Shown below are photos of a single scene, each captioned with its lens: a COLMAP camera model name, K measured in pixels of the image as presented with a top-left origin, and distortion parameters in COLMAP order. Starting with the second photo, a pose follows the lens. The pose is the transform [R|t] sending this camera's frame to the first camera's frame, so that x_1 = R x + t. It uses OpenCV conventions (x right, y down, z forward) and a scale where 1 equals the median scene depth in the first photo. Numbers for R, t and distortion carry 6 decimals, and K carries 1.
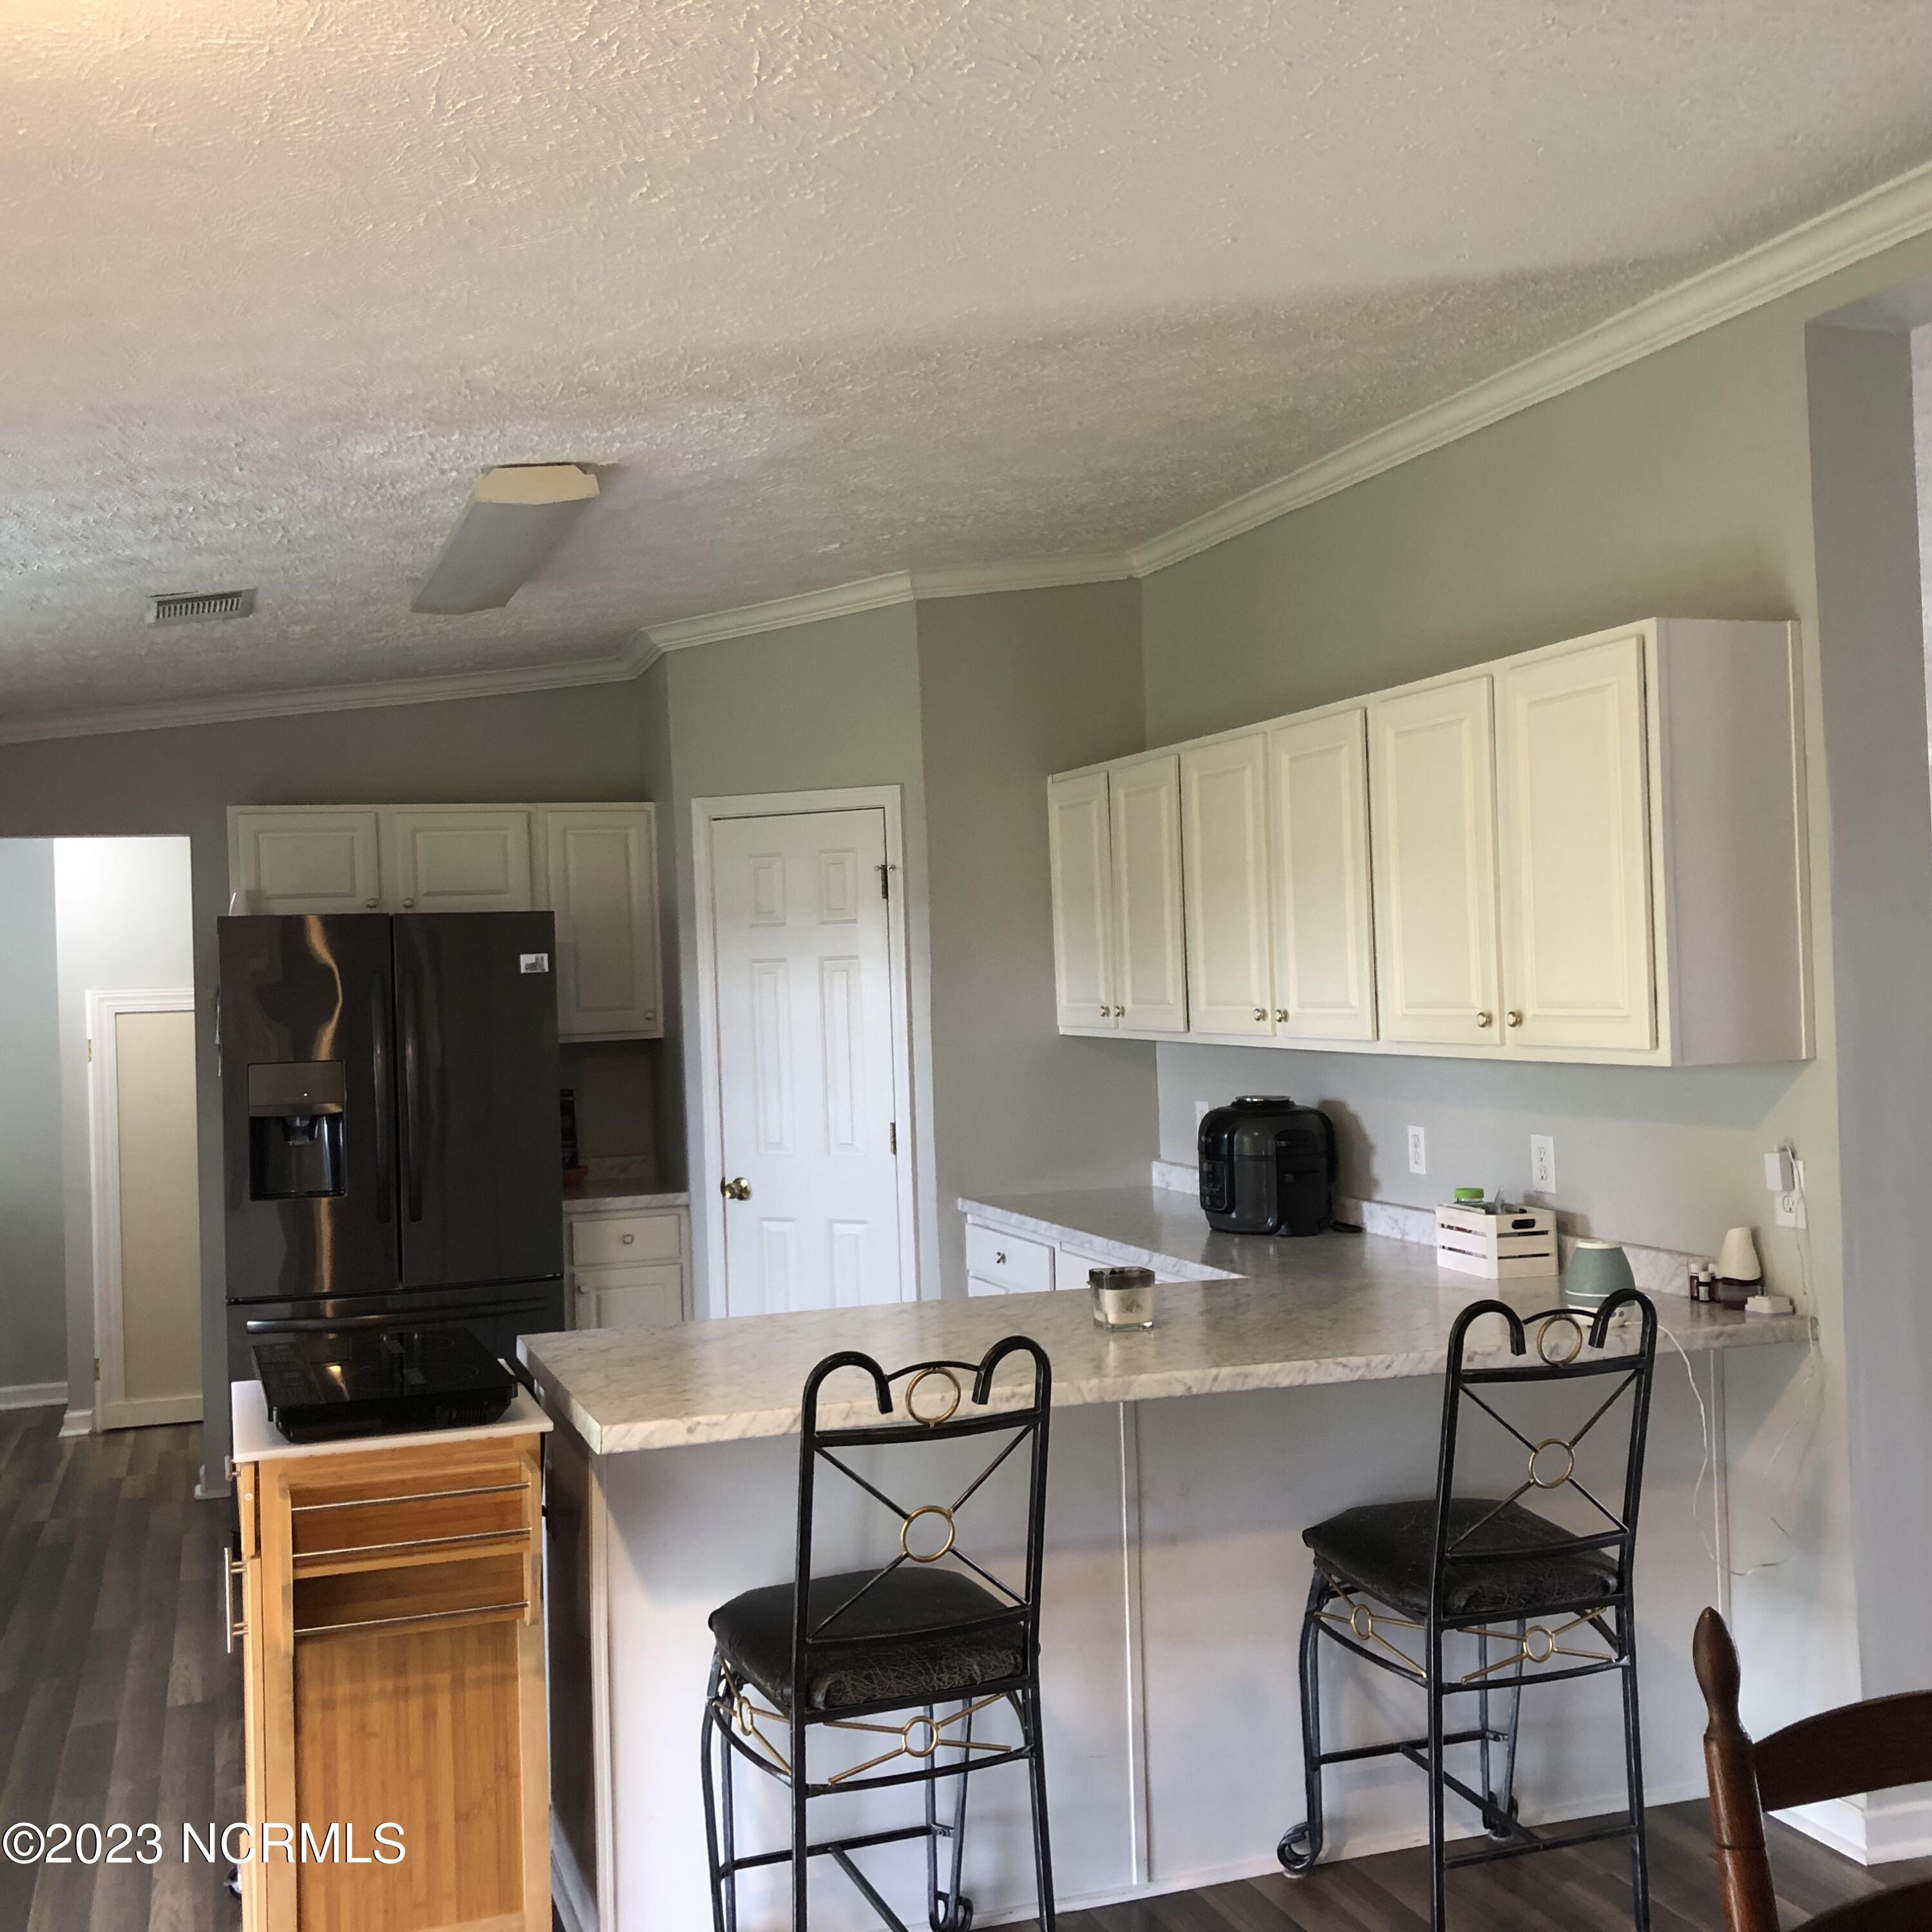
lens RADIAL K [[2146.7, 0, 966.0], [0, 2146.7, 966.0], [0, 0, 1]] dist [0.186130, -0.547974]
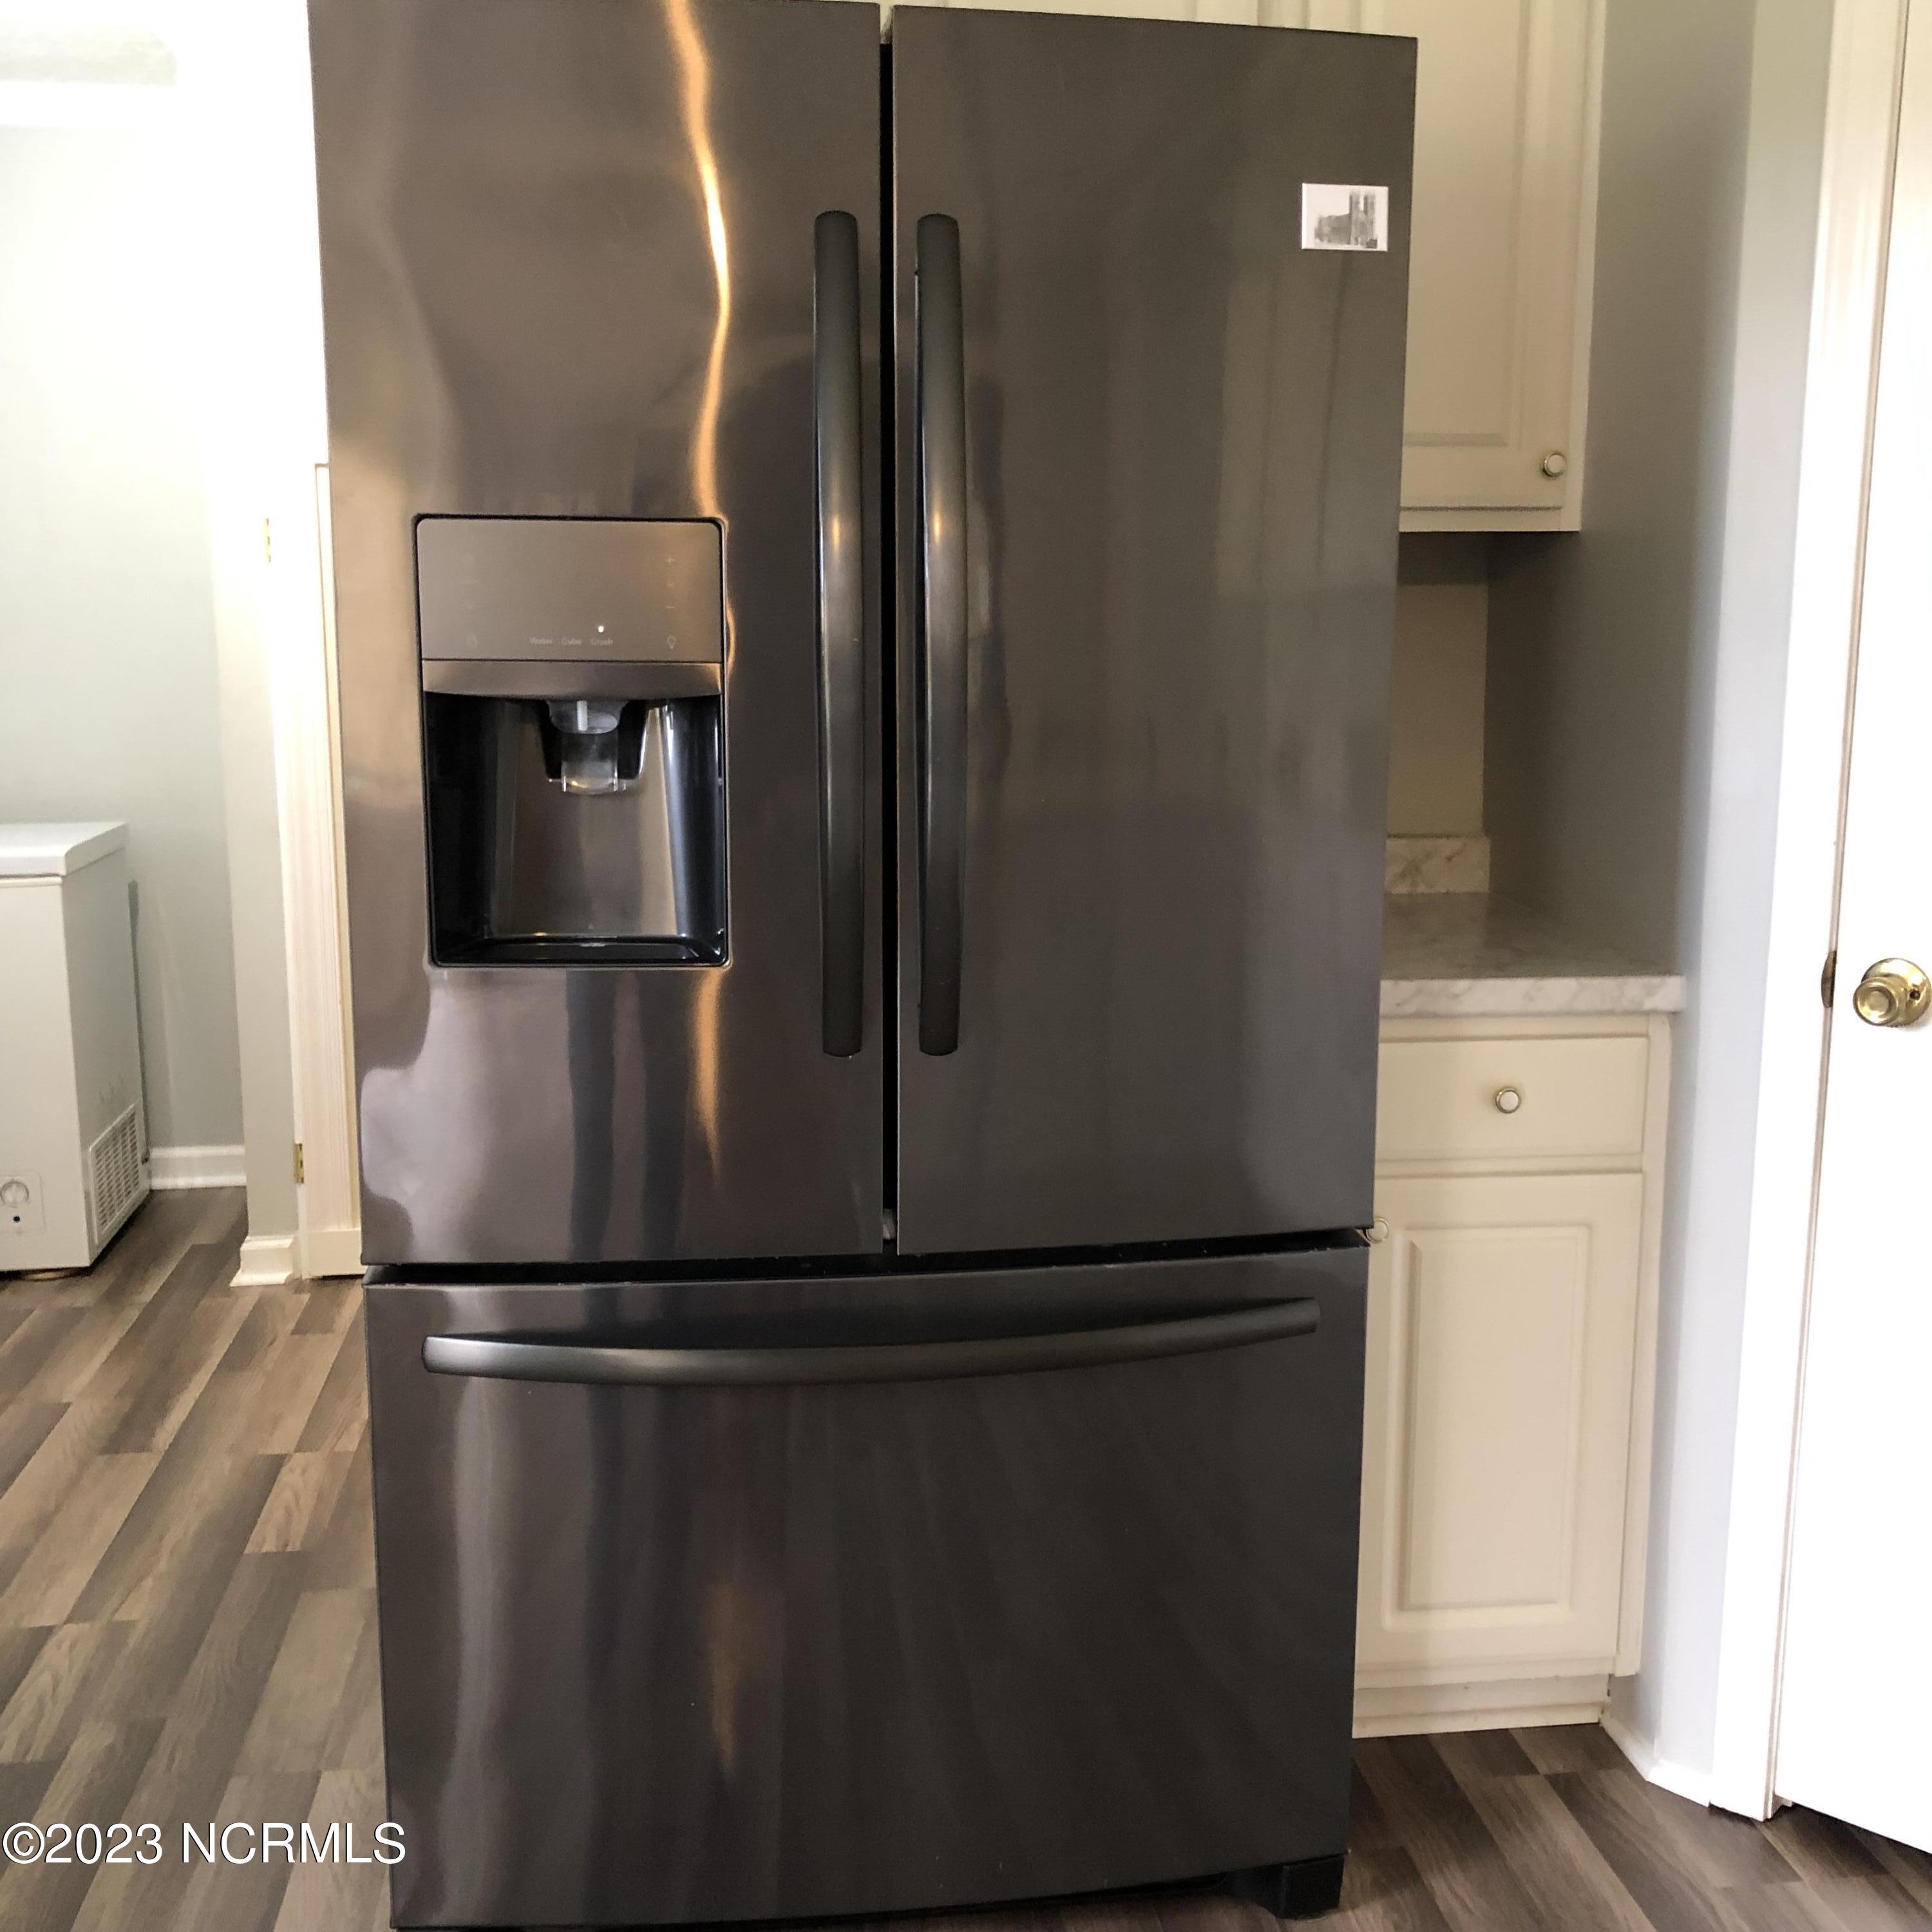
lens RADIAL K [[2146.7, 0, 966.0], [0, 2146.7, 966.0], [0, 0, 1]] dist [0.186130, -0.547974]
pose [[0.978290, 0.073632, -0.193720, -0.183525], [-0.036578, 0.981427, 0.188318, 0.044453], [0.203988, -0.177144, 0.962813, 0.677935]]
